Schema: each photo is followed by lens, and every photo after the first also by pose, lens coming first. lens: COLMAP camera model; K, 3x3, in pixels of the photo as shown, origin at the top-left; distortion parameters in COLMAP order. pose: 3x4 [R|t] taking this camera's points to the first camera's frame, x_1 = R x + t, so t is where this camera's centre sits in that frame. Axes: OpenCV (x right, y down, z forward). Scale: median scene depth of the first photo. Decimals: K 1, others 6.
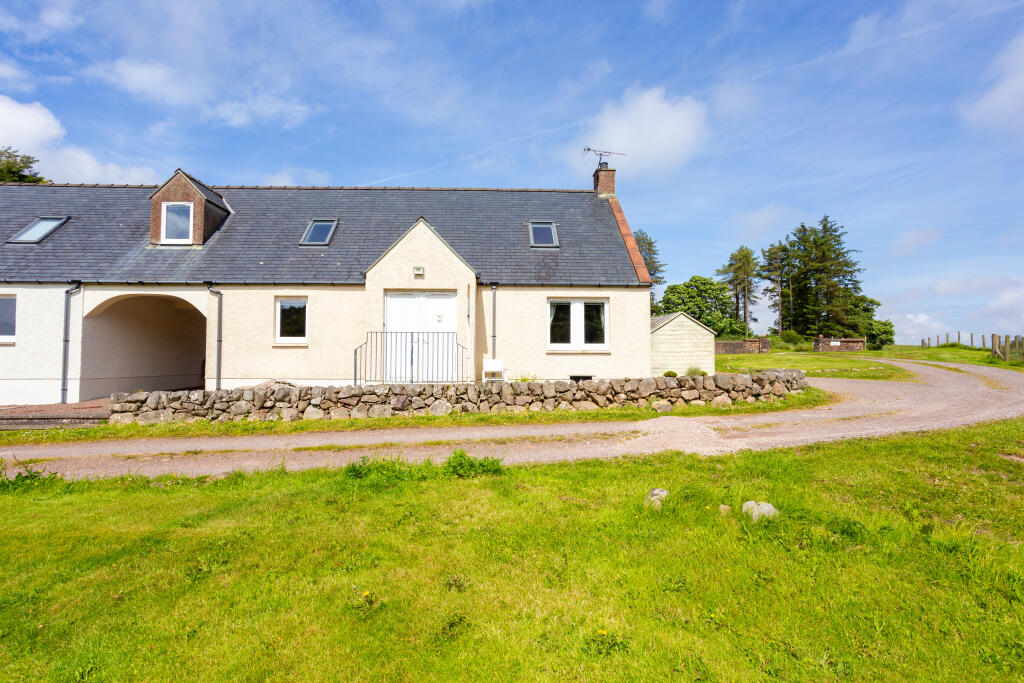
lens RADIAL K [[503.8, 0, 504.6], [0, 503.8, 341.1], [0, 0, 1]] dist [-0.048996, 0.038427]
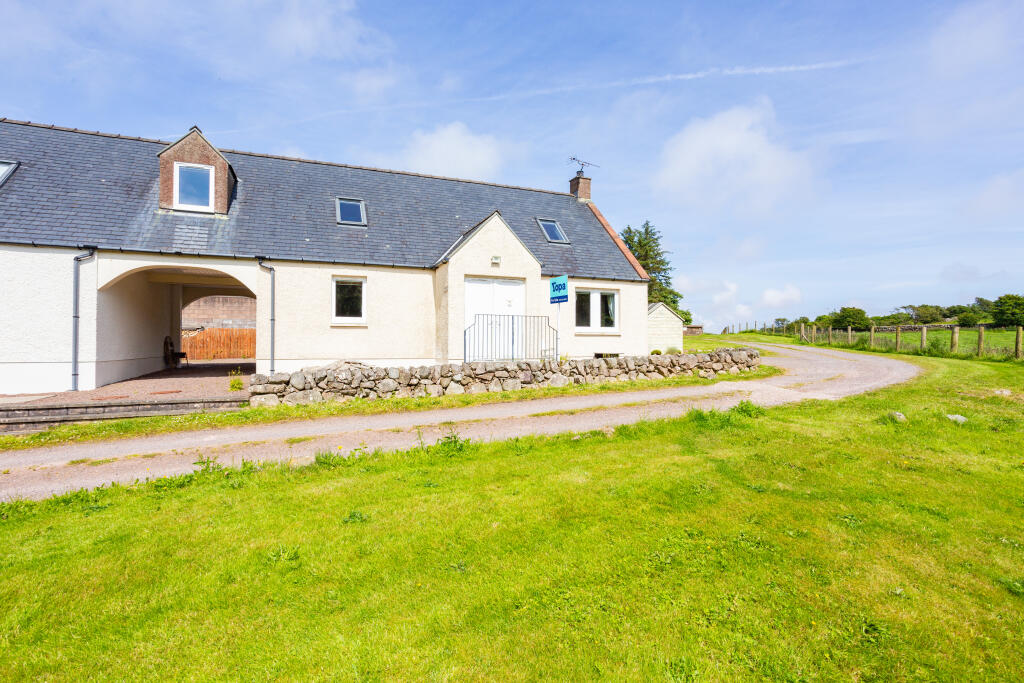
lens RADIAL K [[503.8, 0, 504.6], [0, 503.8, 341.1], [0, 0, 1]] dist [-0.048996, 0.038427]
pose [[0.935837, 0.001808, 0.352429, -0.505356], [-0.014145, 0.999374, 0.032433, 0.002603], [-0.352150, -0.035337, 0.935276, -0.046850]]
